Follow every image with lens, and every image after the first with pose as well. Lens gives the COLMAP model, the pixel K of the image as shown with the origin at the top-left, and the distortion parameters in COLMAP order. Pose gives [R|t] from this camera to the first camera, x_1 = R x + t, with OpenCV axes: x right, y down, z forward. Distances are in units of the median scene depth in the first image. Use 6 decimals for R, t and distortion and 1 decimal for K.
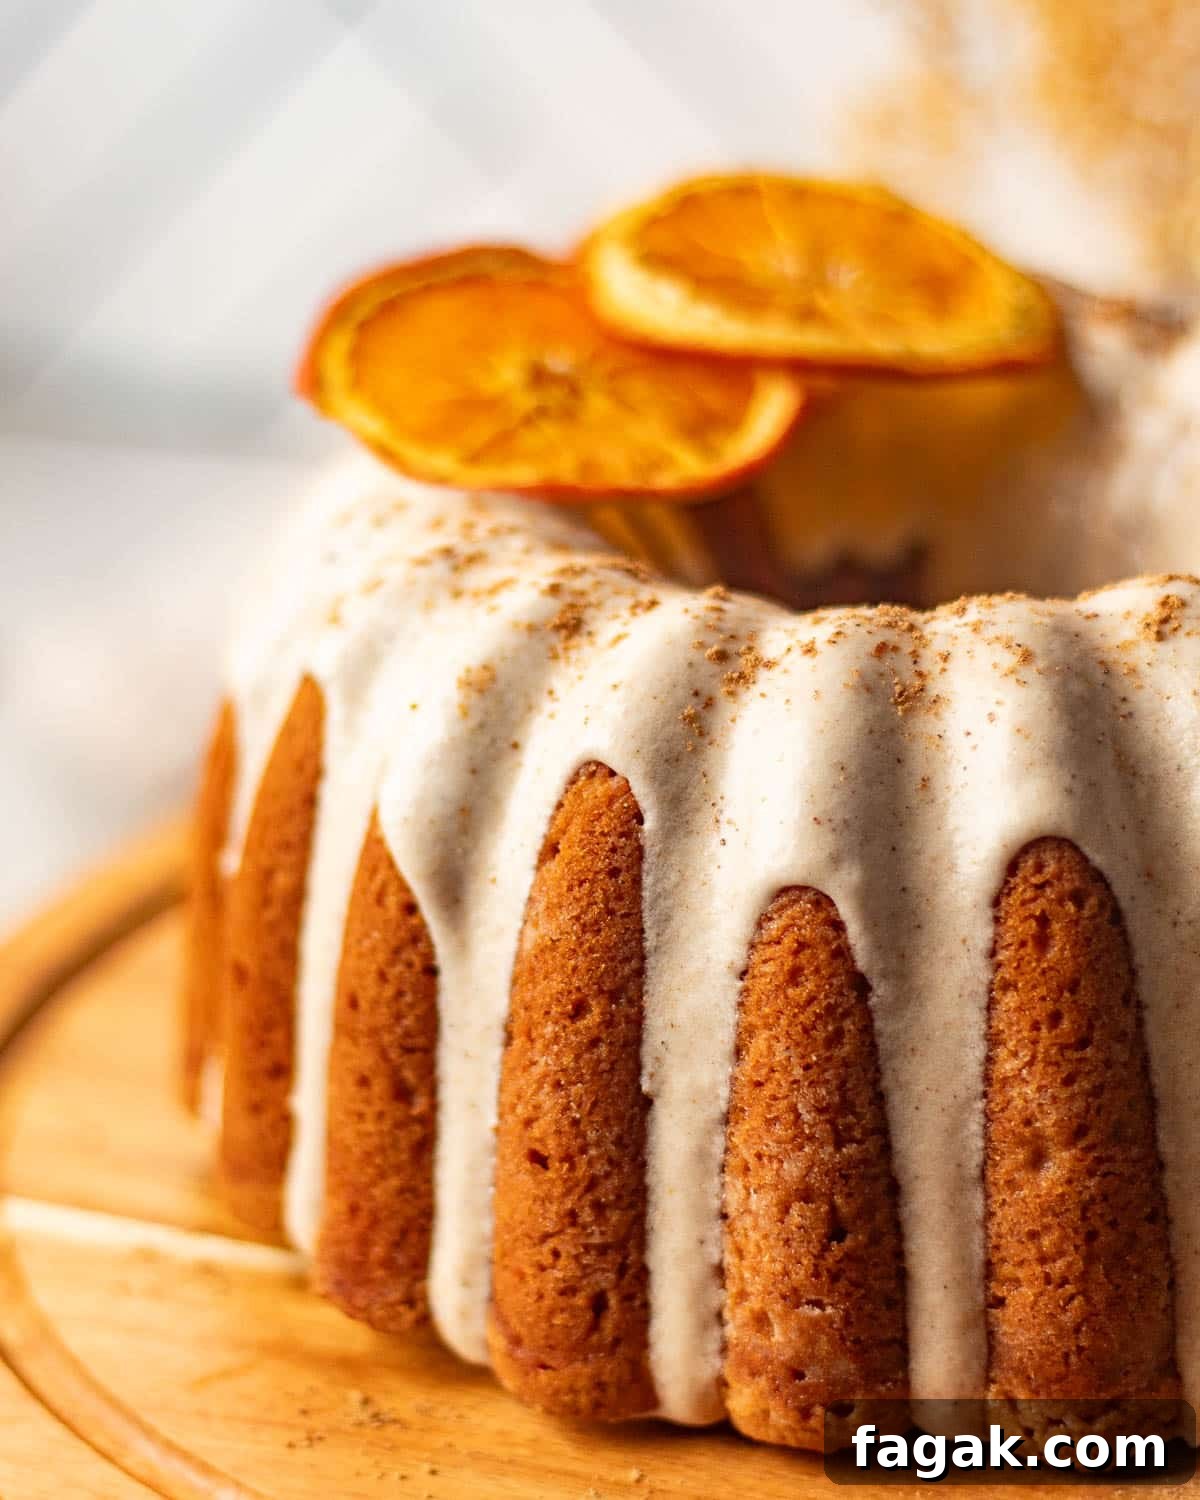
lens RADIAL K [[4750.4, 0, 604.7], [0, 4750.4, 745.1], [0, 0, 1]] dist [-0.024466, 0.000000]
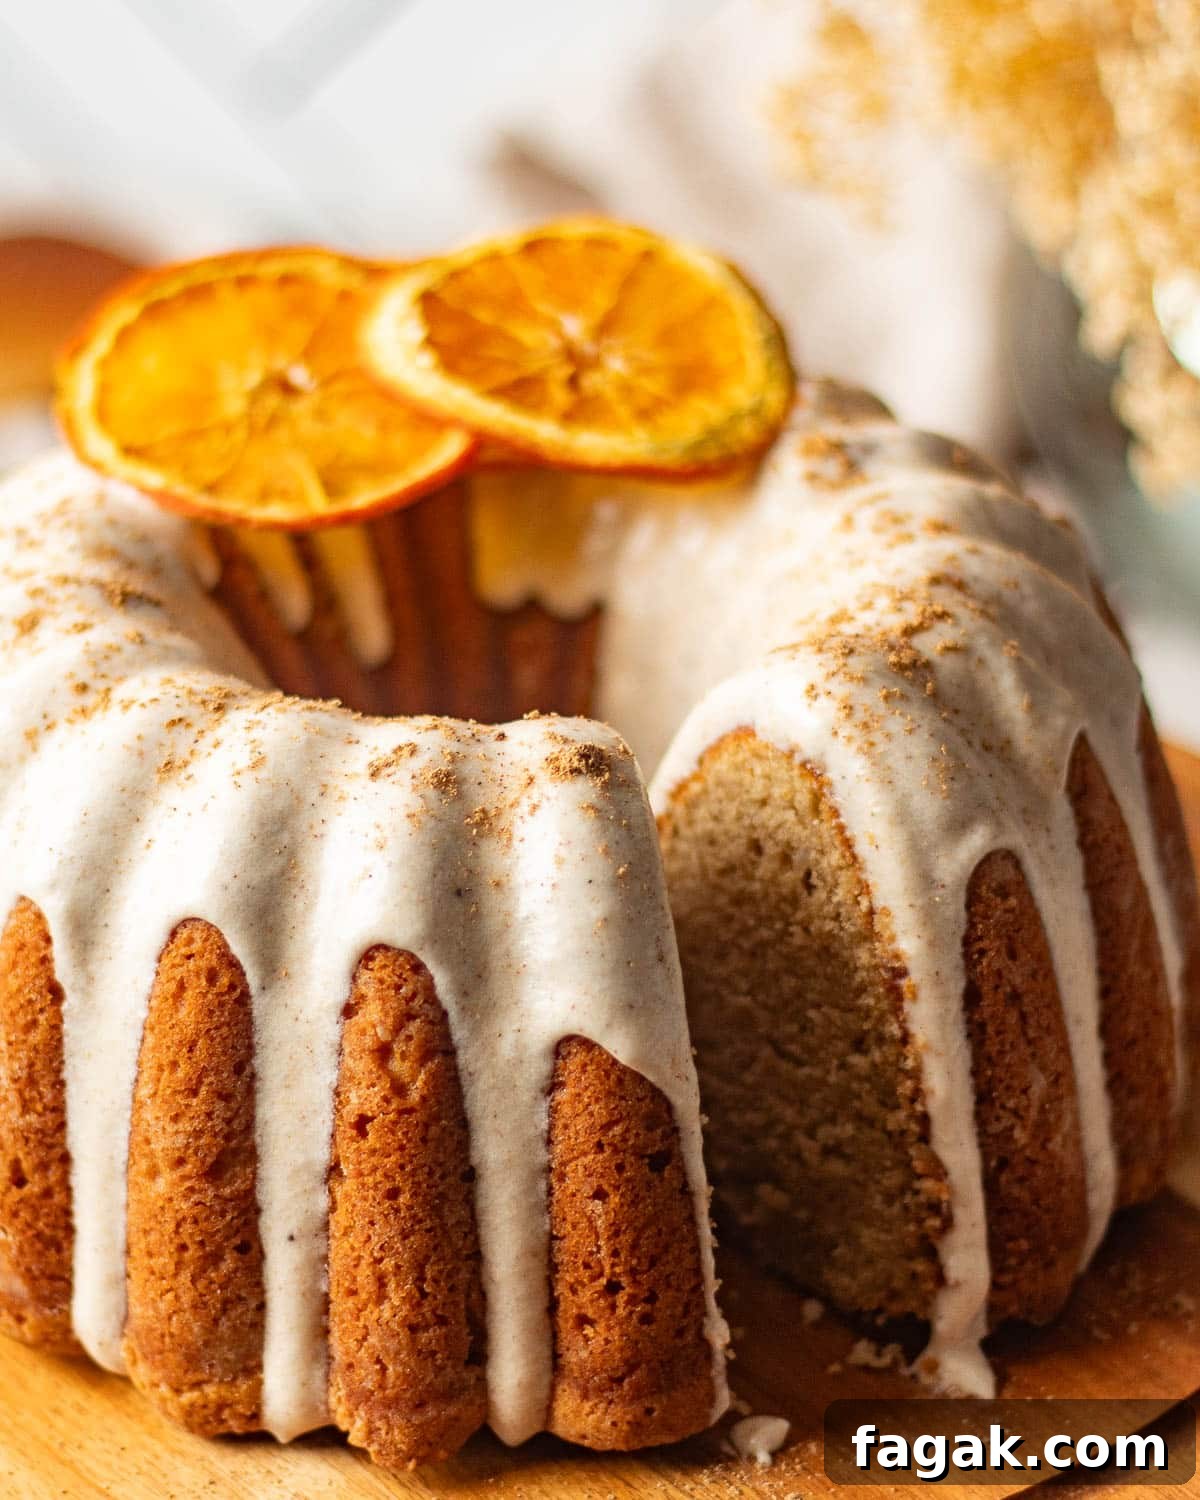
lens RADIAL K [[5219.7, 0, 598.3], [0, 5219.7, 745.5], [0, 0, 1]] dist [-0.156431, 0.000000]
pose [[0.877284, 0.269521, -0.397155, 0.666486], [-0.222294, 0.961514, 0.161483, -0.247198], [0.425393, -0.053381, 0.903433, -0.125869]]
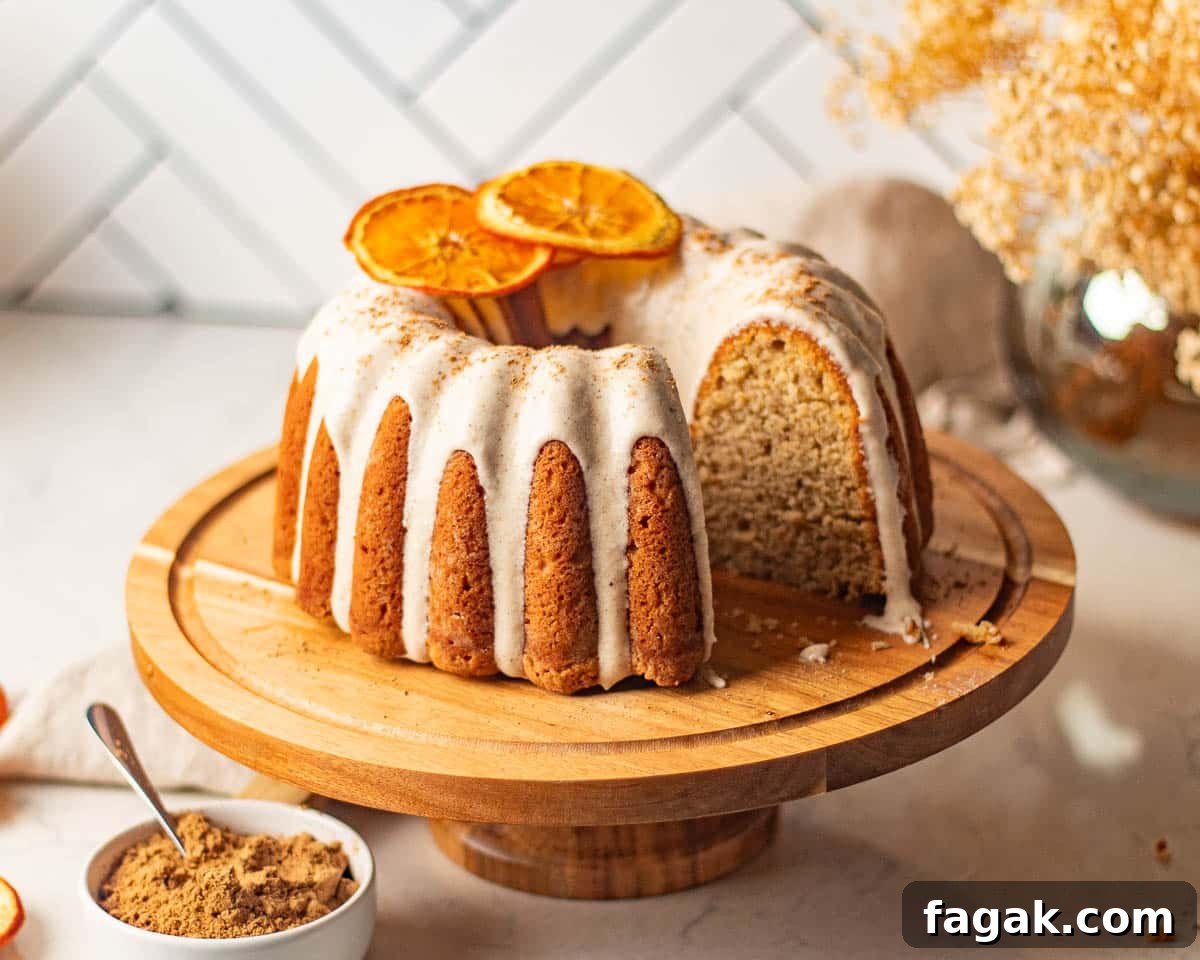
lens RADIAL K [[3474.2, 0, 600.9], [0, 3474.2, 479.2], [0, 0, 1]] dist [-0.393168, 0.000000]
pose [[0.983516, 0.100088, -0.150592, 0.391858], [-0.099656, 0.994967, 0.010432, 0.017925], [0.150878, 0.004747, 0.988541, -0.830848]]
